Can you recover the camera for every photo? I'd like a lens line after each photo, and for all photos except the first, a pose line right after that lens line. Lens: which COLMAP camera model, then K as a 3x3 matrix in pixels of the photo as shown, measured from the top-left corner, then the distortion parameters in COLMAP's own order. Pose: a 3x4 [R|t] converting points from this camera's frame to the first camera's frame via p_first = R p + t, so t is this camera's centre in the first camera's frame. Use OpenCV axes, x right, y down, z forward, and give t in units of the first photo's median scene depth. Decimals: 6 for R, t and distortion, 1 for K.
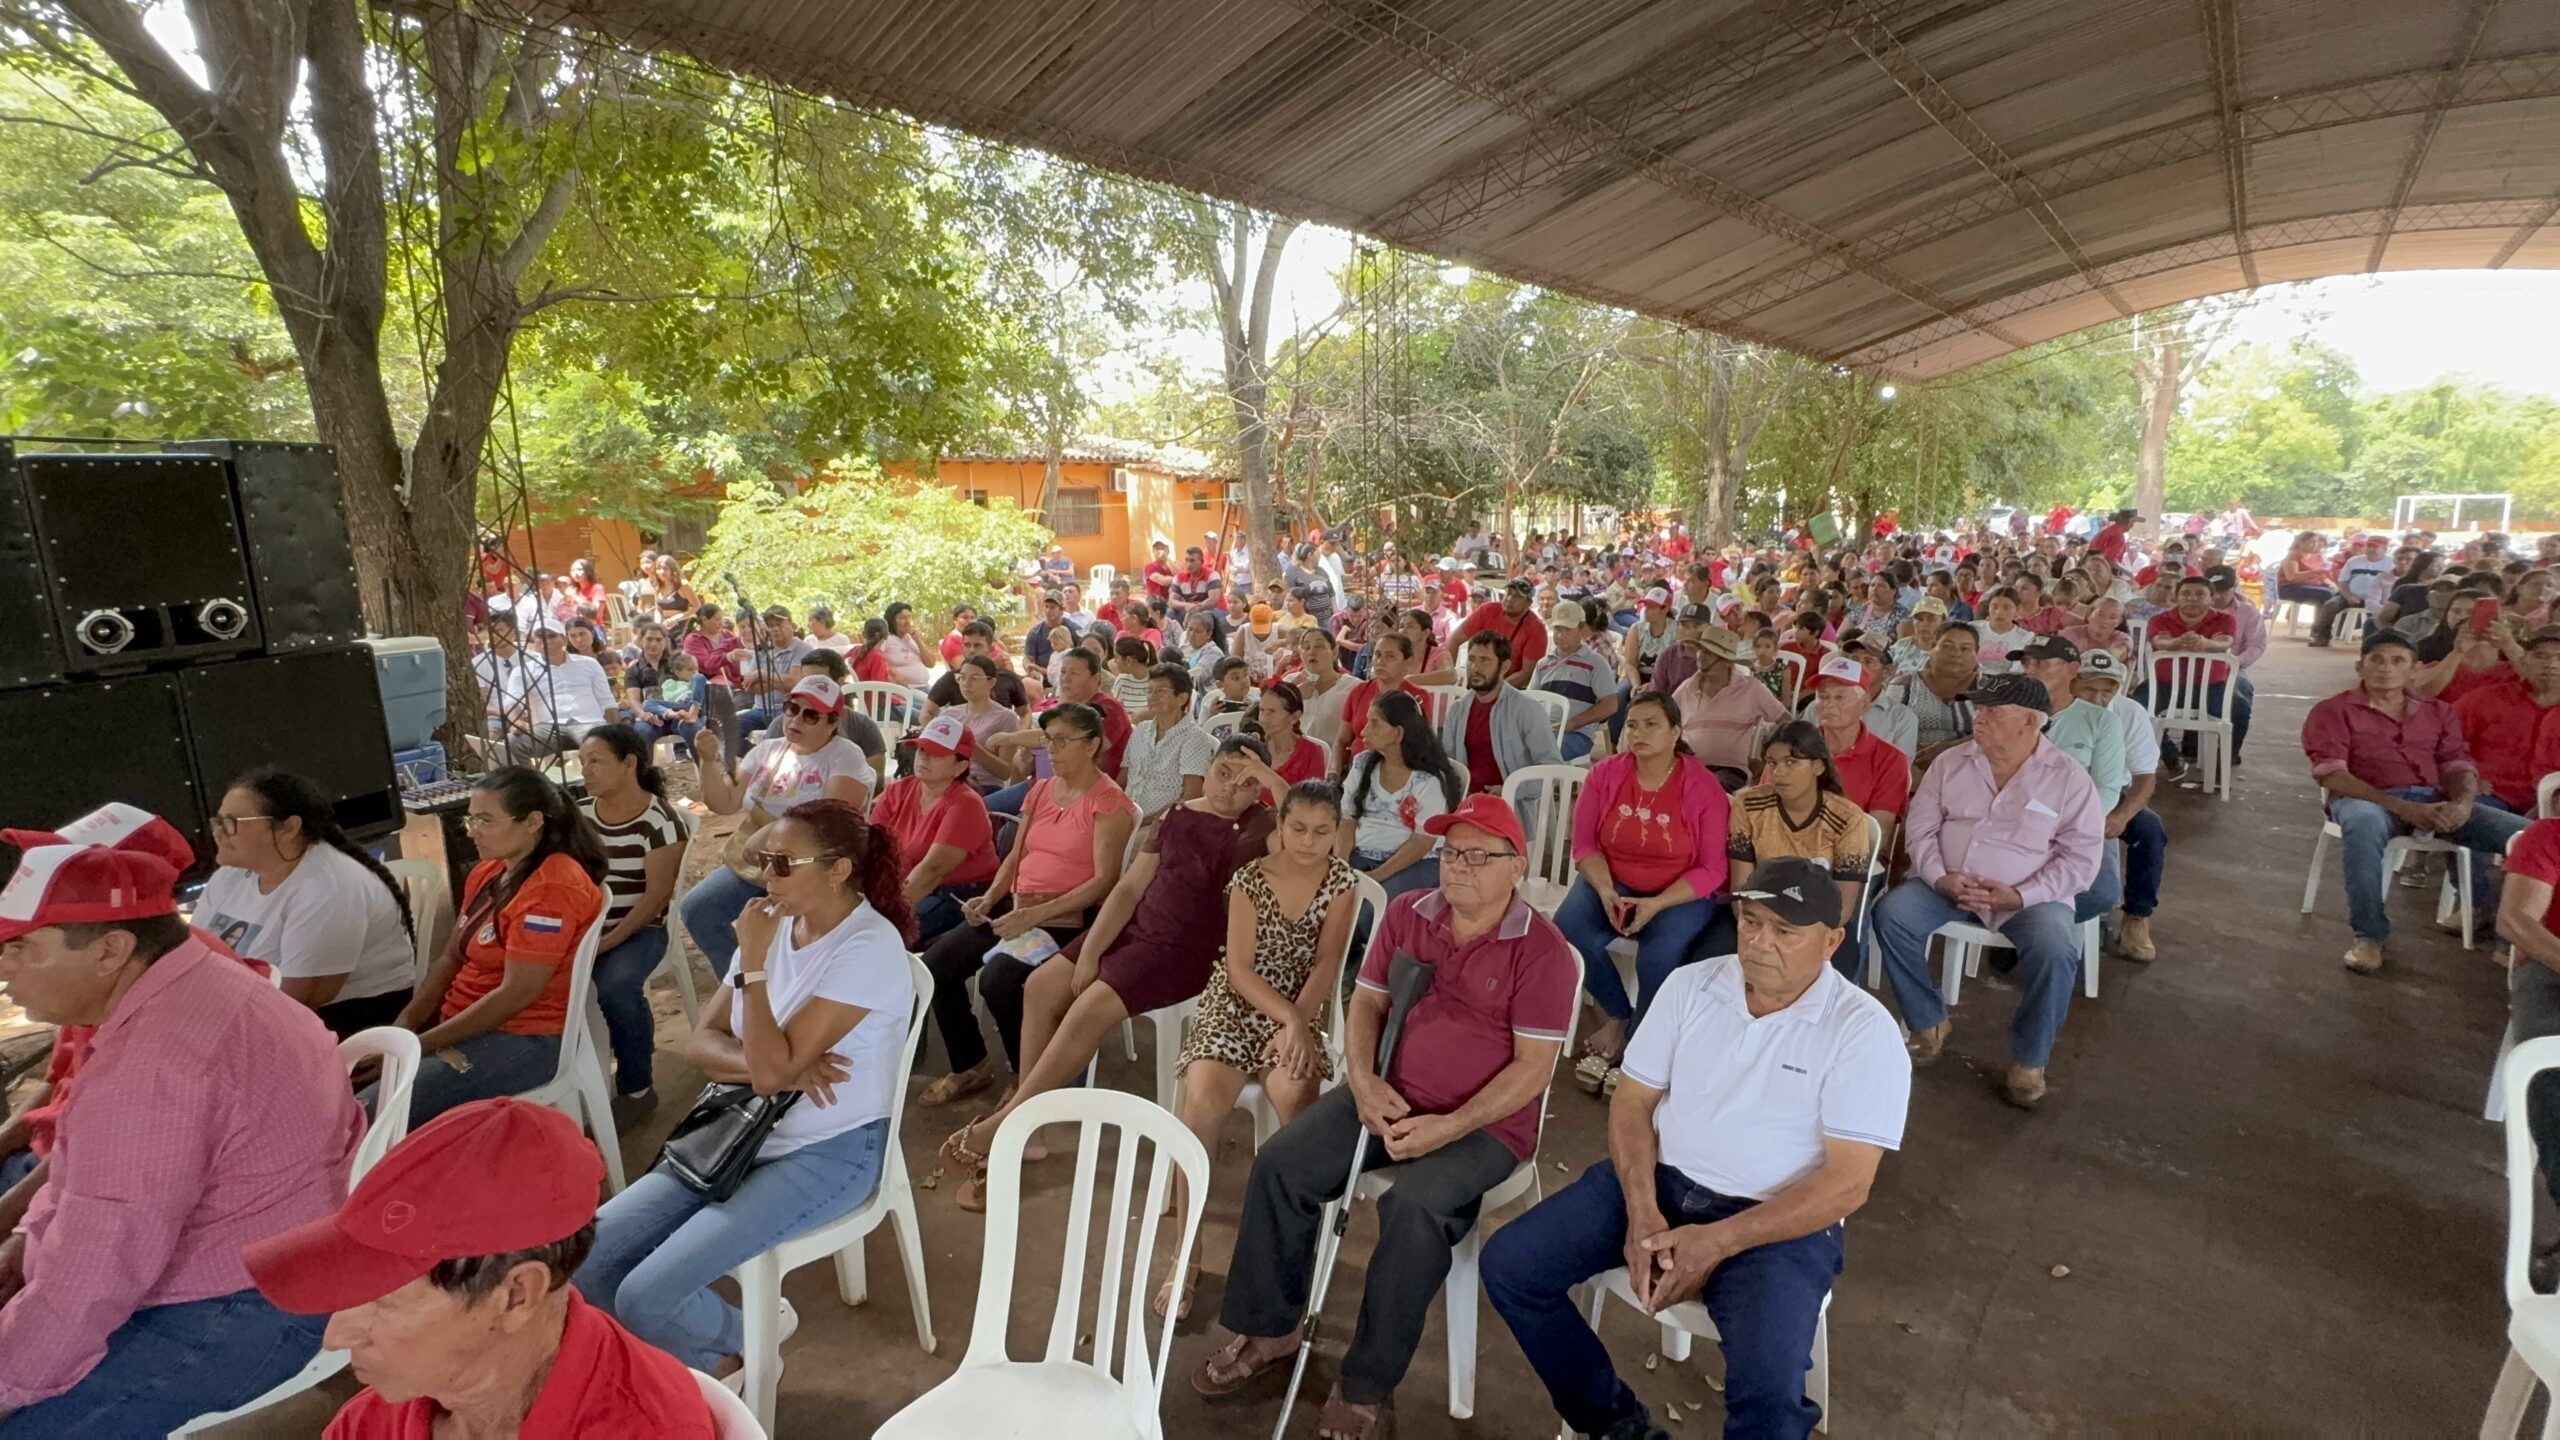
lens RADIAL K [[1170.3, 0, 1290.3], [0, 1170.3, 708.2], [0, 0, 1]] dist [0.000853, -0.000867]
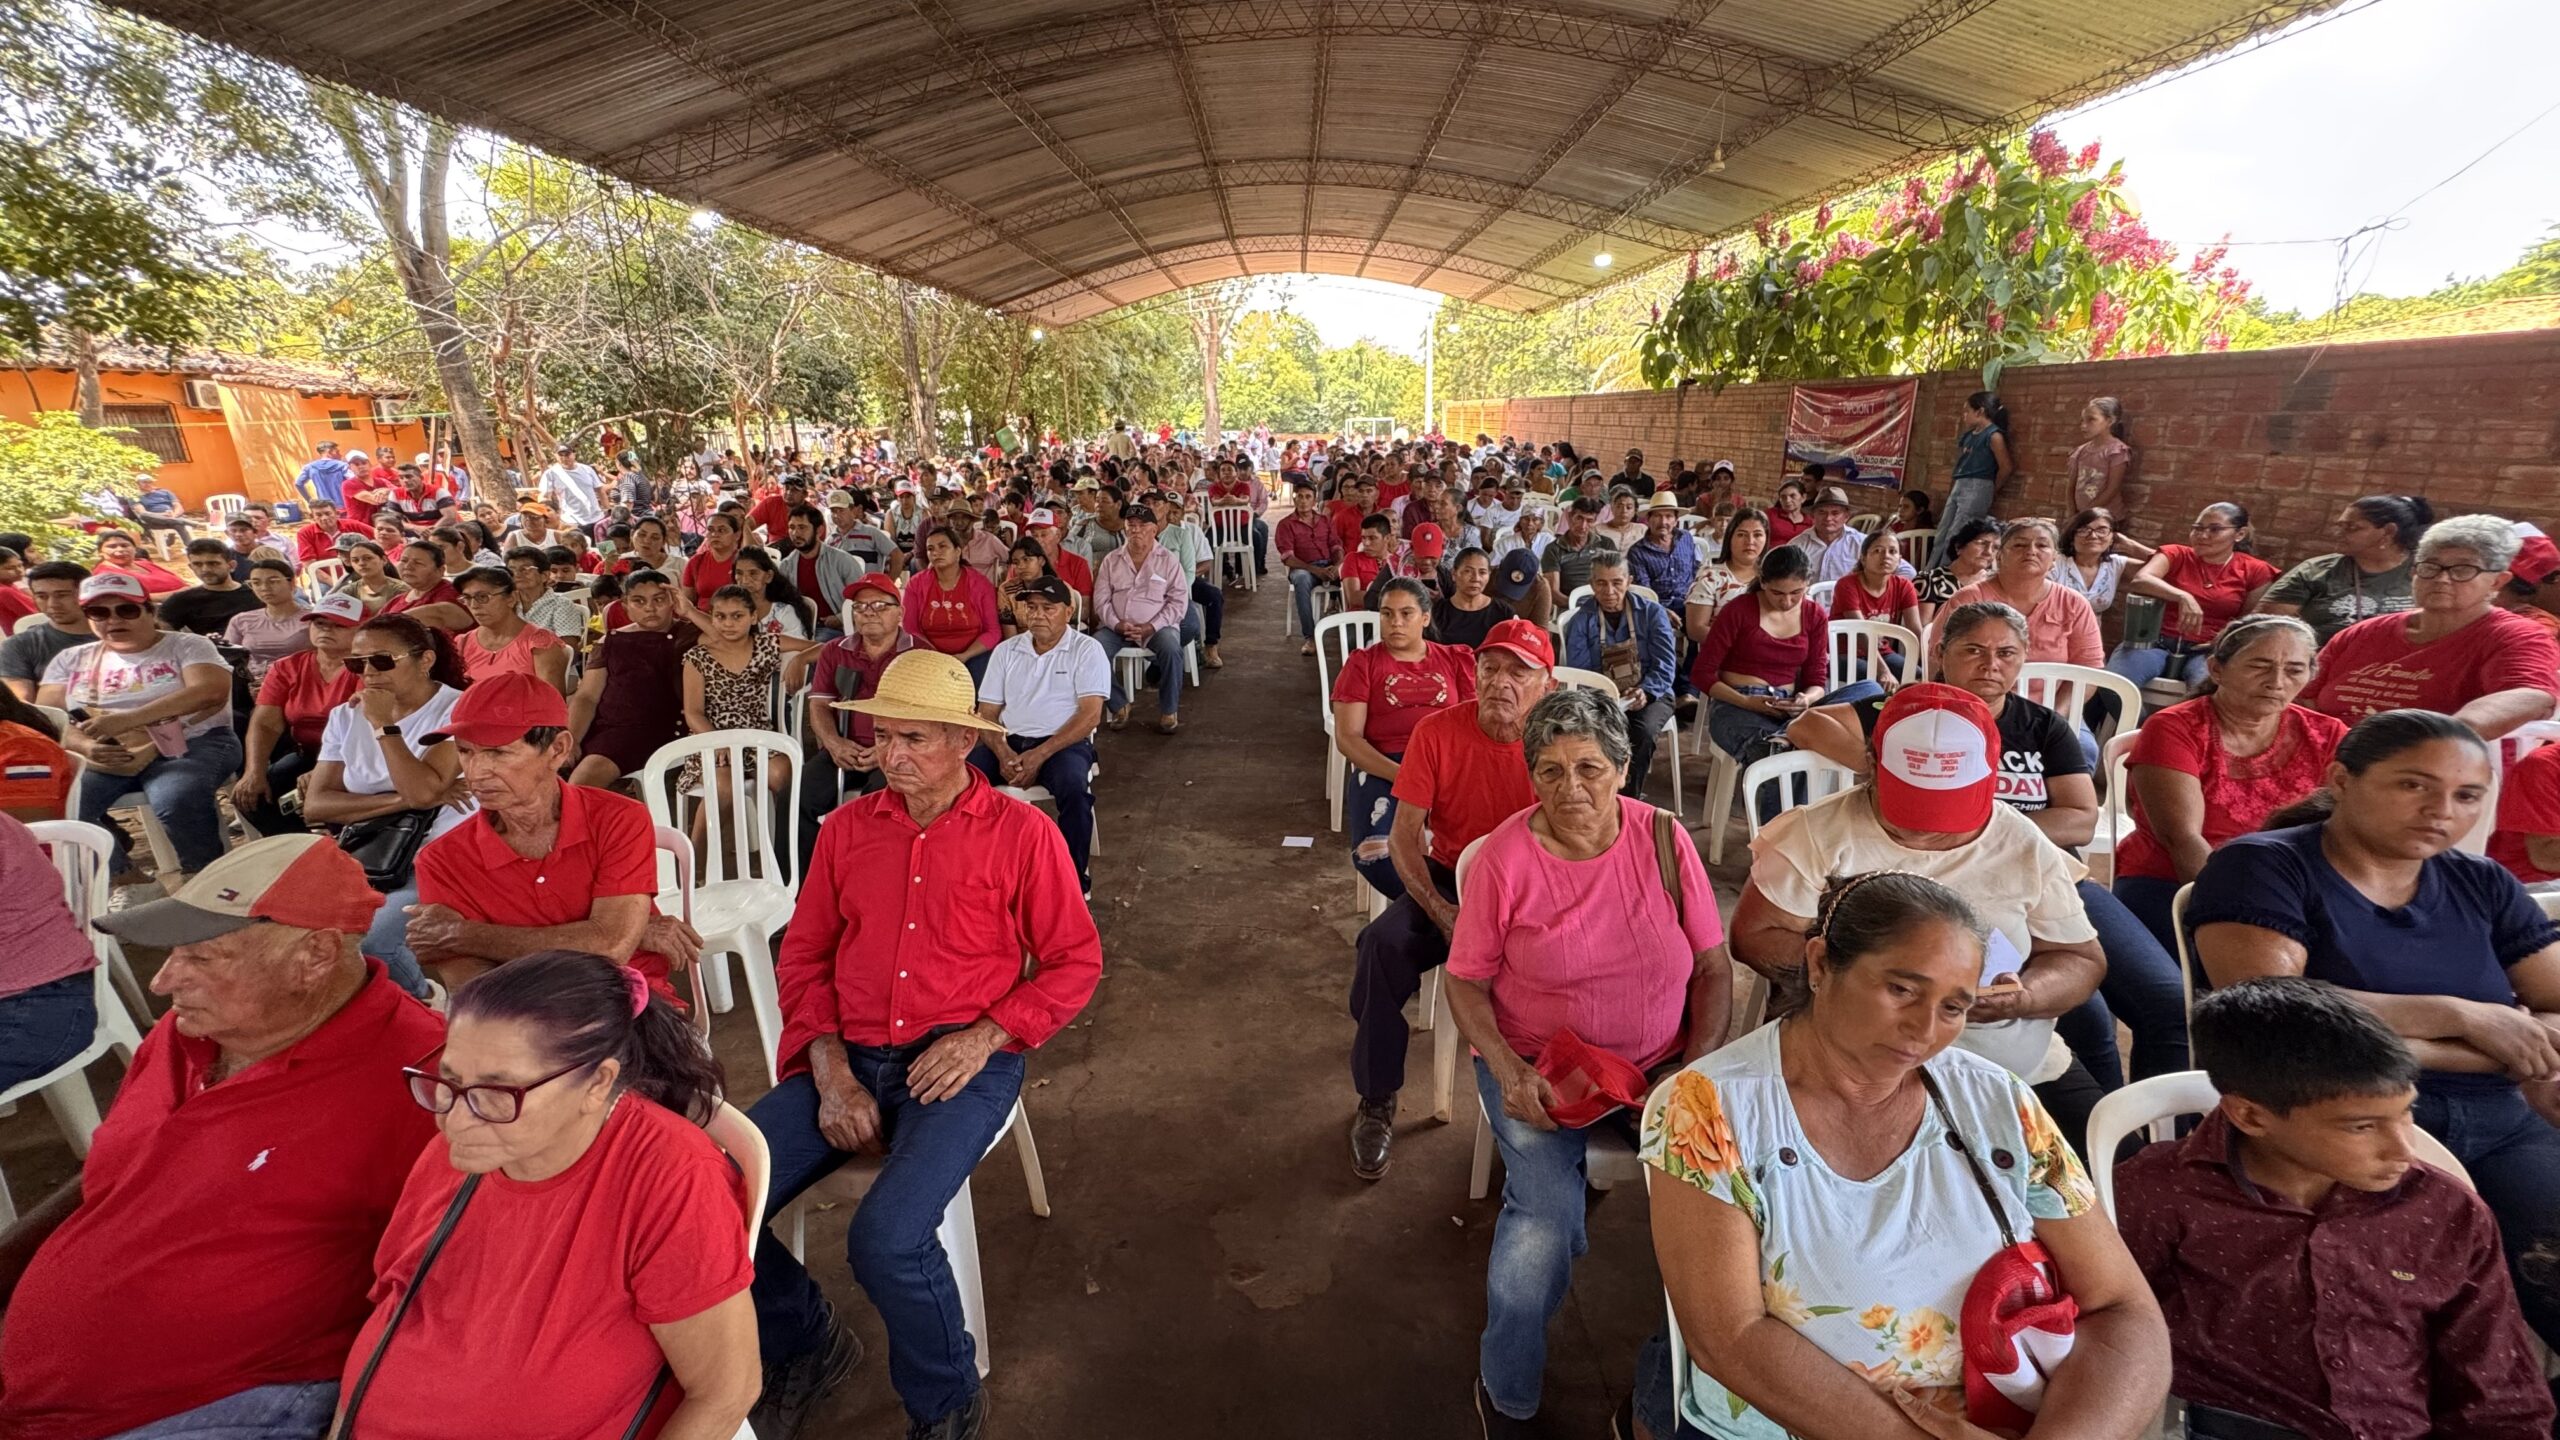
lens RADIAL K [[1013.9, 0, 1284.7], [0, 1013.9, 715.1], [0, 0, 1]] dist [-0.003502, 0.000396]
pose [[0.771858, -0.176404, 0.610833, -0.075310], [0.111567, 0.983411, 0.143024, 0.031813], [-0.625929, -0.042245, 0.778735, -0.131399]]
